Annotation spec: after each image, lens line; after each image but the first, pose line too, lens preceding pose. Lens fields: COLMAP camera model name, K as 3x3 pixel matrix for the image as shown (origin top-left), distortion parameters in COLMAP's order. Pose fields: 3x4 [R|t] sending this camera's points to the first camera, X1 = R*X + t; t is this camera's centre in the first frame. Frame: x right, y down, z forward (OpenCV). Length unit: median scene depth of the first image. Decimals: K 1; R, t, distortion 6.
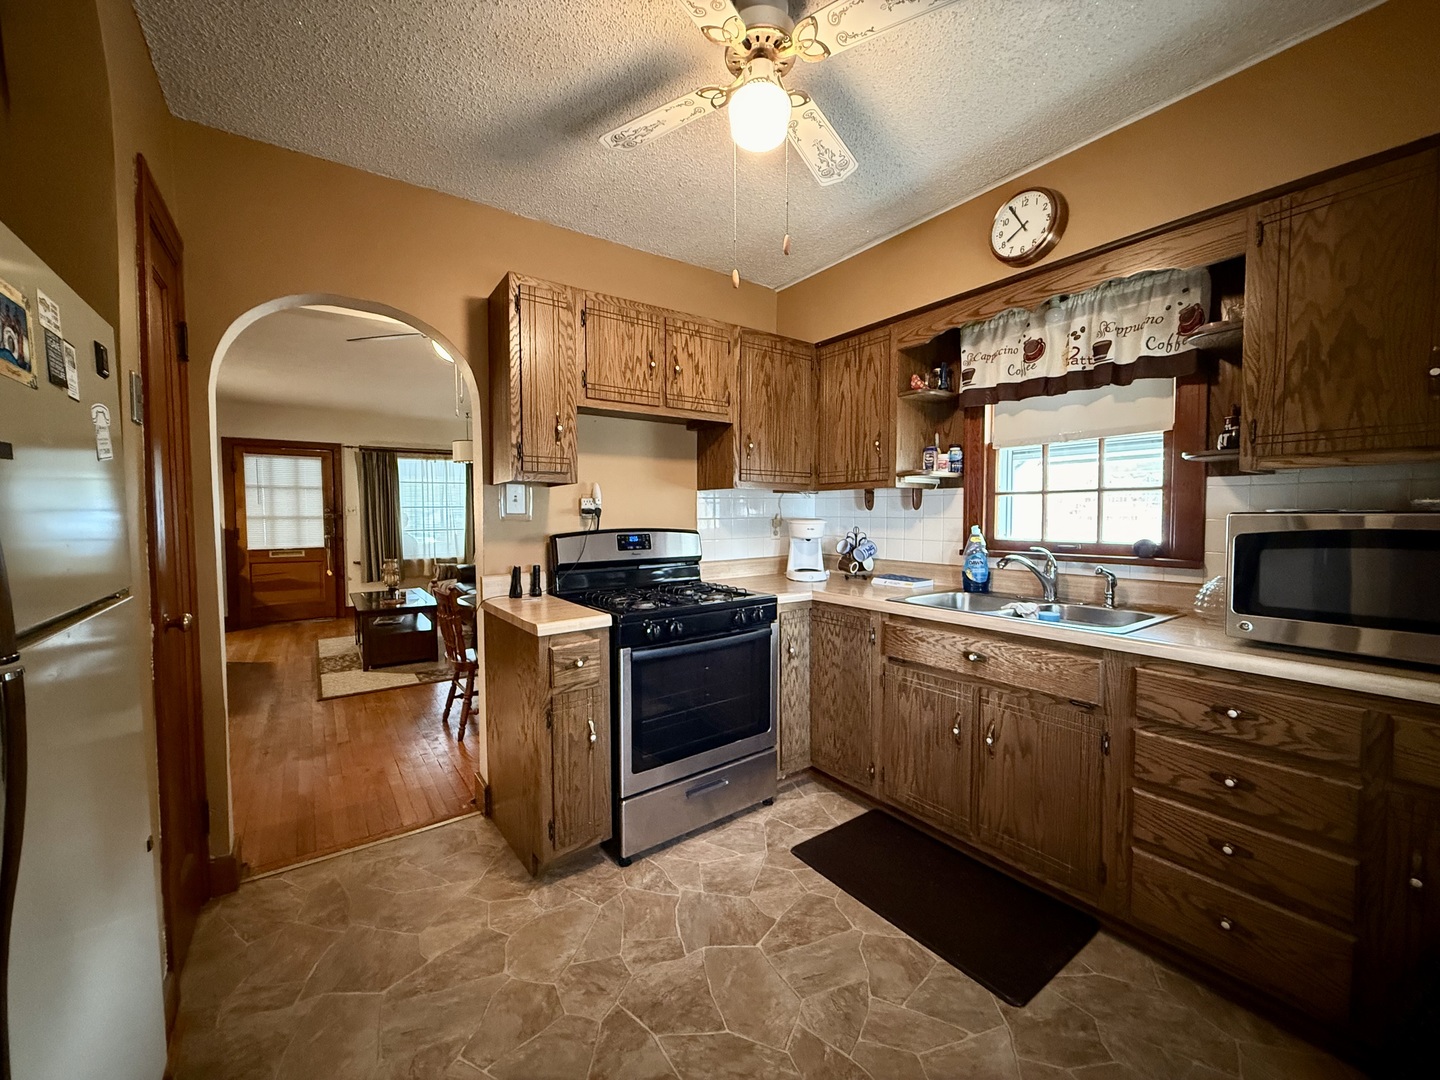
lens RADIAL K [[577.2, 0, 719.8], [0, 577.2, 537.5], [0, 0, 1]] dist [0.001797, -0.000248]
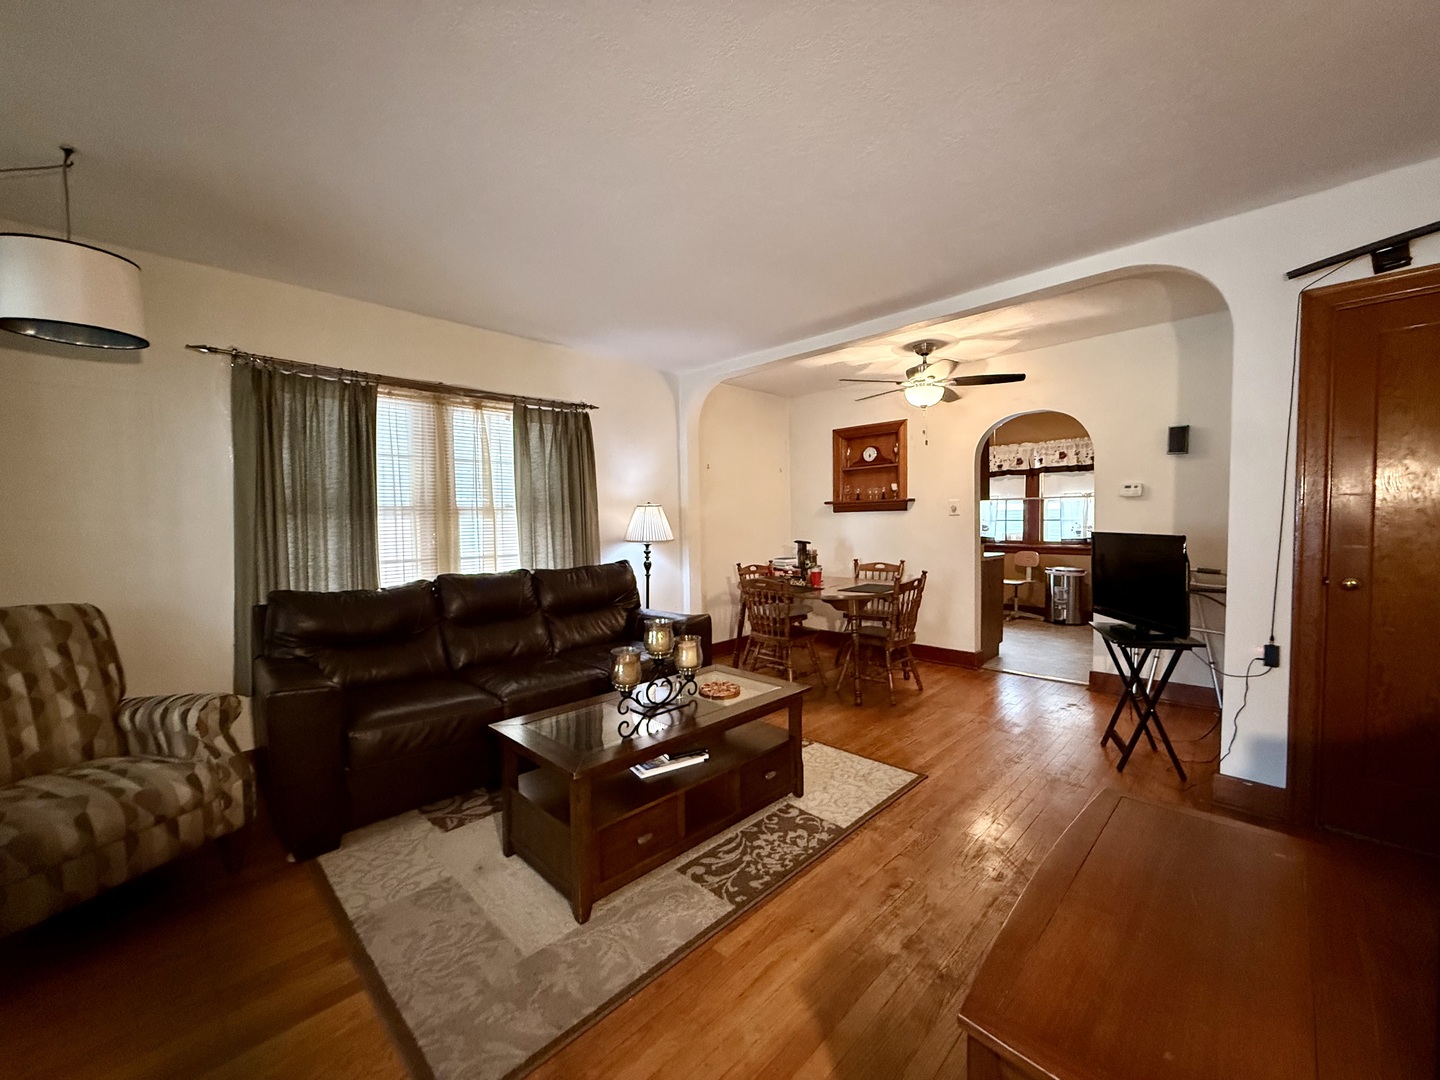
lens RADIAL K [[577.2, 0, 716.7], [0, 577.2, 540.1], [0, 0, 1]] dist [0.001797, -0.000248]
pose [[-0.179538, -0.032394, 0.983218, -0.813684], [0.053715, 0.997644, 0.042678, -0.033516], [-0.982283, 0.060475, -0.177375, 0.825537]]
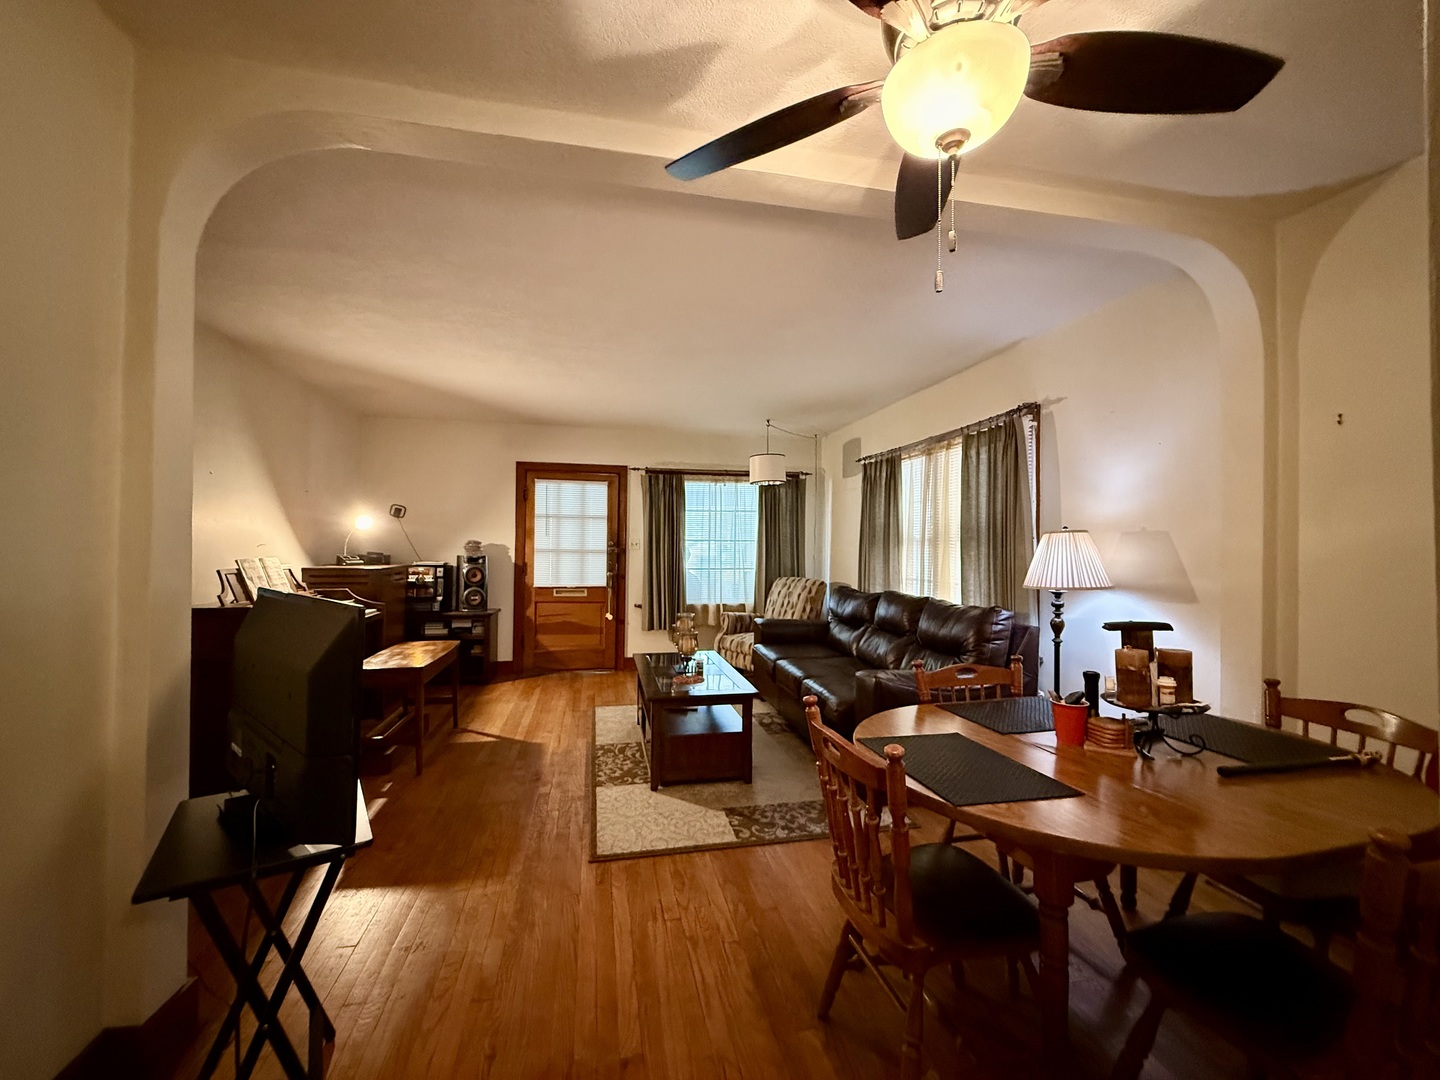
lens RADIAL K [[577.2, 0, 714.9], [0, 577.2, 541.6], [0, 0, 1]] dist [0.001797, -0.000248]
pose [[0.916215, 0.009667, -0.400571, -0.205151], [-0.031673, 0.998328, -0.048351, -0.013619], [0.399434, 0.056988, 0.914989, 0.292450]]
